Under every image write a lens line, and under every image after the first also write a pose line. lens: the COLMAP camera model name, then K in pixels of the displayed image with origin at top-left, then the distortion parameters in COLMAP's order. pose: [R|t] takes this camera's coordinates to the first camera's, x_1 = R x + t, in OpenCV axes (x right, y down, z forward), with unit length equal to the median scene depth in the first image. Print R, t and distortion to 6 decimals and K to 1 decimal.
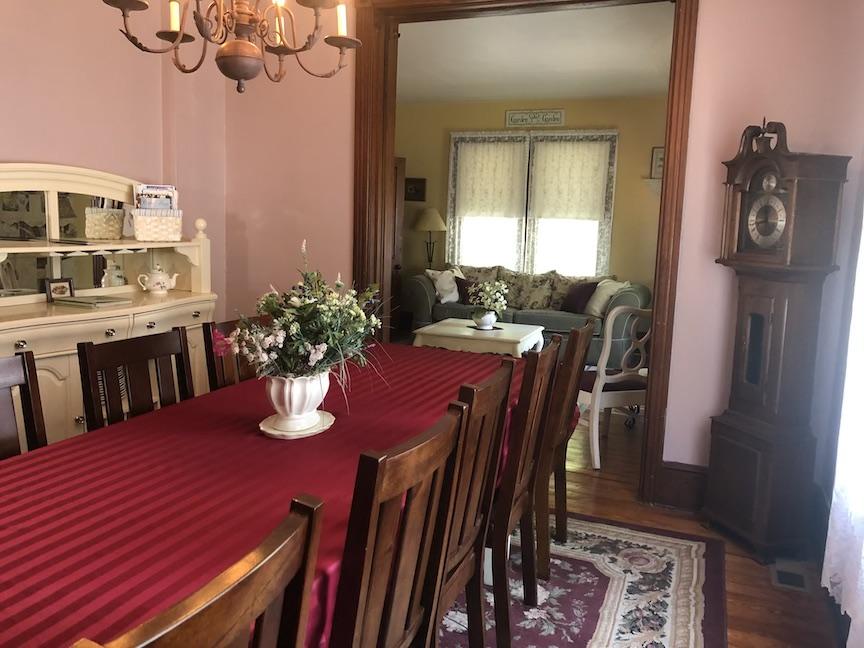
lens RADIAL K [[712.2, 0, 432.0], [0, 712.2, 324.0], [0, 0, 1]] dist [0.096487, 0.000670]
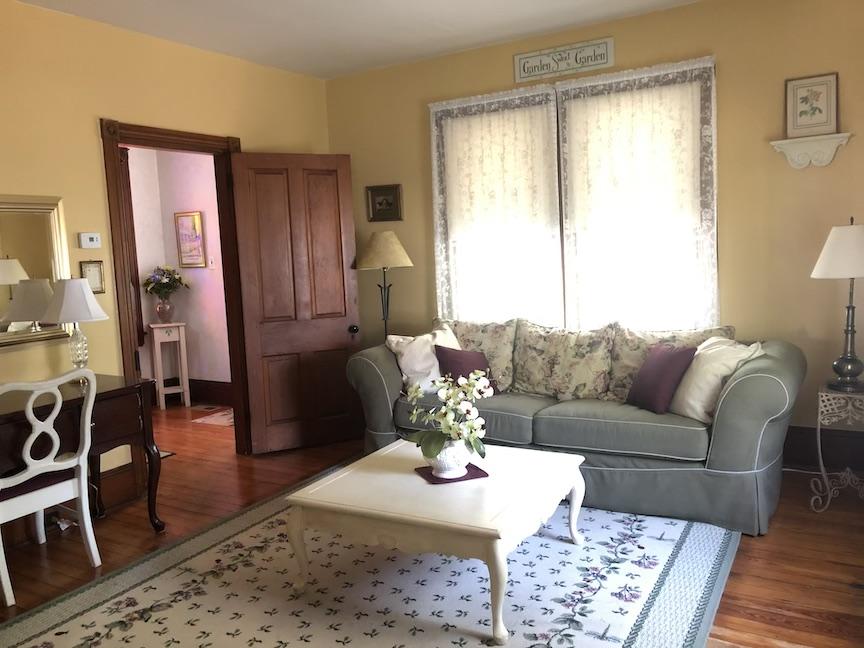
lens RADIAL K [[696.3, 0, 432.0], [0, 696.3, 324.0], [0, 0, 1]] dist [0.000961, -0.000307]
pose [[0.984886, -0.065843, -0.160202, 0.118138], [0.060914, 0.997512, -0.035490, -0.063571], [0.162140, 0.025195, 0.986446, 0.446641]]
